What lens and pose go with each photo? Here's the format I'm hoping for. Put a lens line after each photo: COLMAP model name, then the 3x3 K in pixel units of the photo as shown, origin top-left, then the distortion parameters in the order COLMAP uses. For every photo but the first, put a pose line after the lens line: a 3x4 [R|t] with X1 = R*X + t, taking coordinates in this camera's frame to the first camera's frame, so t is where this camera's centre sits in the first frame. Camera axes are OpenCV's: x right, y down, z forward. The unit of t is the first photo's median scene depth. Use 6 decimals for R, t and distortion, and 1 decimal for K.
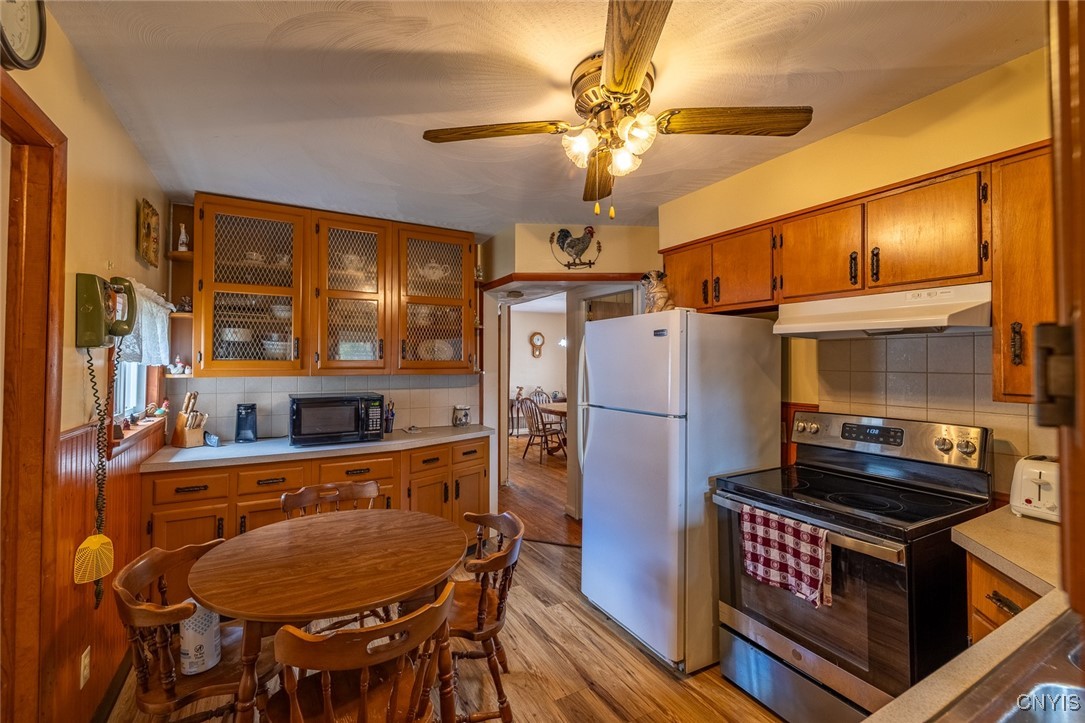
lens RADIAL K [[464.9, 0, 542.5], [0, 464.9, 361.5], [0, 0, 1]] dist [0.000585, 0.000035]
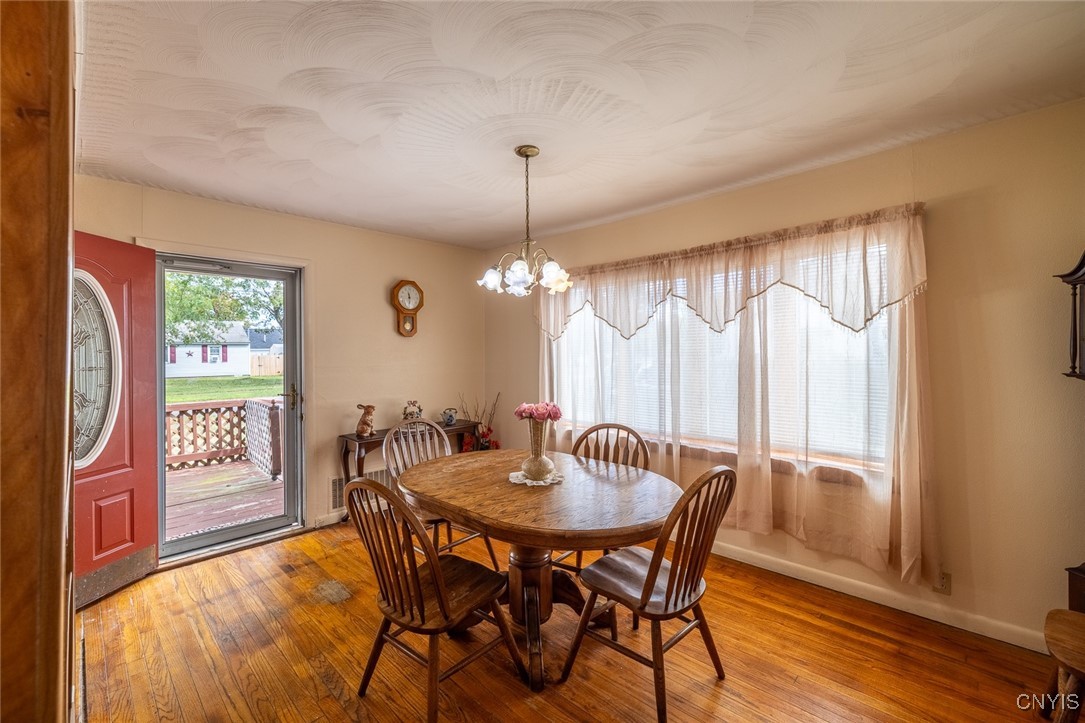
lens RADIAL K [[444.3, 0, 542.5], [0, 444.3, 361.5], [0, 0, 1]] dist [-0.000431, -0.000019]
pose [[0.957865, -0.014011, 0.286878, -0.009953], [0.011071, 0.999868, 0.011868, 0.012029], [-0.287007, -0.008192, 0.957894, 0.551188]]
